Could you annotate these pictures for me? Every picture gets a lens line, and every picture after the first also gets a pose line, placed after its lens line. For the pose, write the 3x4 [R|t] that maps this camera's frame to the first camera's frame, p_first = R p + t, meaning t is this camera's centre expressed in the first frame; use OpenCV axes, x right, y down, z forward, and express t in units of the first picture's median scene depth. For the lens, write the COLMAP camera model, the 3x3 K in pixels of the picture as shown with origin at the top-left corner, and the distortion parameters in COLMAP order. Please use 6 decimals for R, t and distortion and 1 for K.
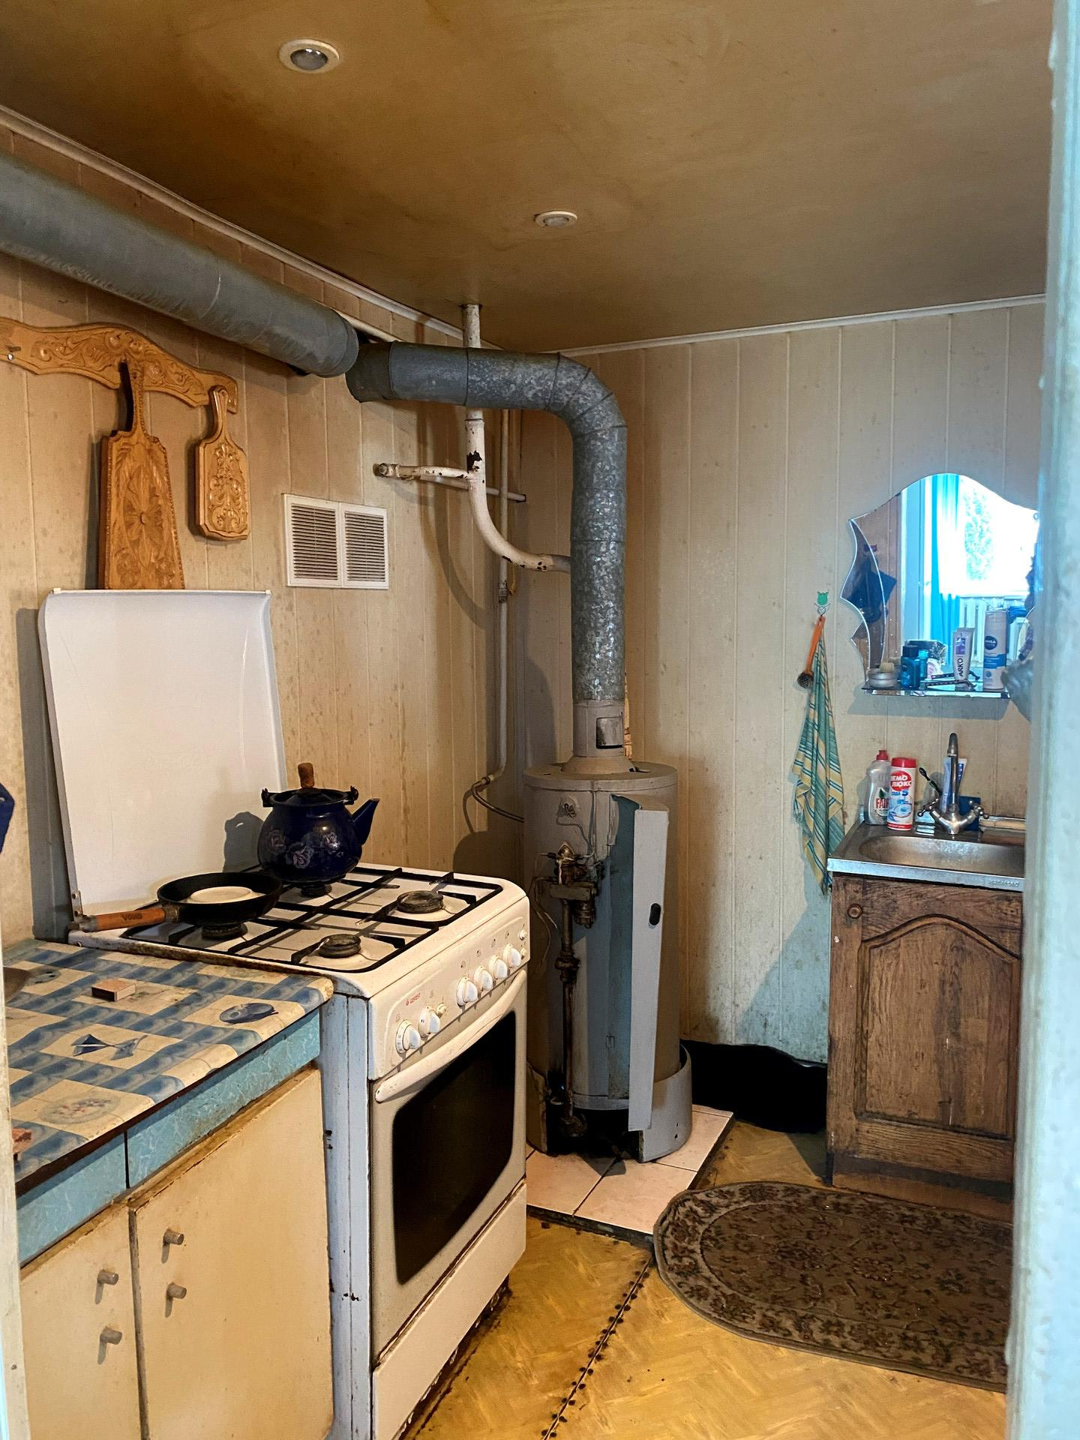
lens RADIAL K [[1102.4, 0, 532.3], [0, 1102.4, 720.1], [0, 0, 1]] dist [0.024431, -0.026578]
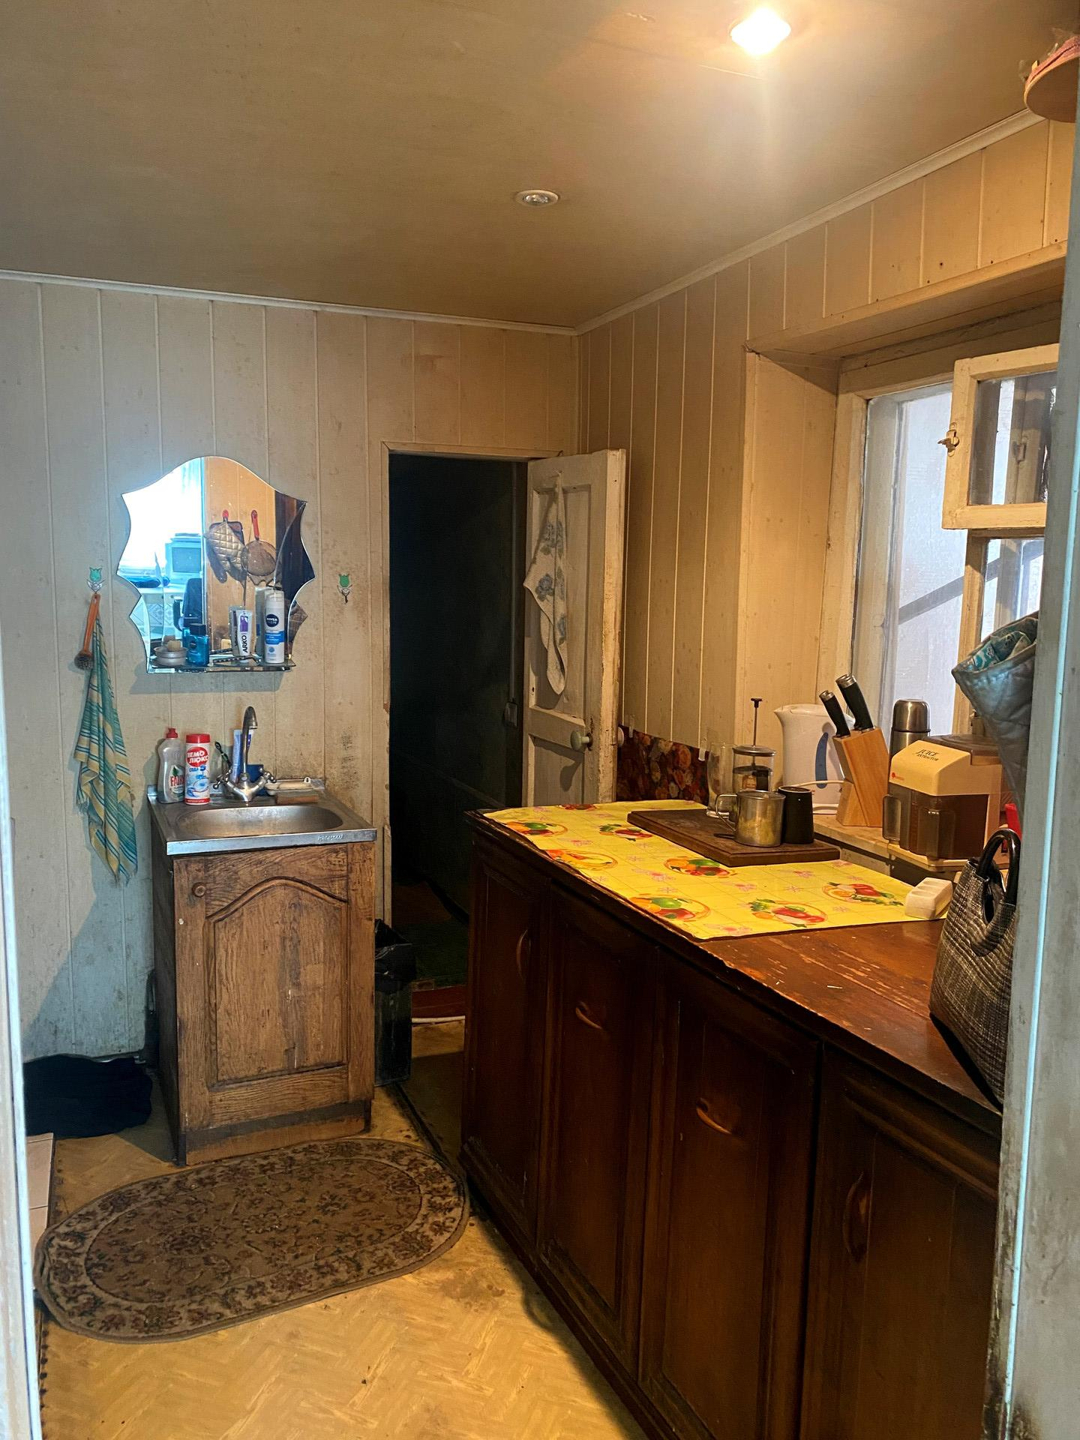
lens RADIAL K [[1102.4, 0, 529.8], [0, 1102.4, 720.6], [0, 0, 1]] dist [0.024431, -0.026578]
pose [[0.688096, -0.081586, 0.721019, -0.215354], [0.058520, 0.996662, 0.056928, -0.020791], [-0.723256, 0.003022, 0.690573, 0.085268]]
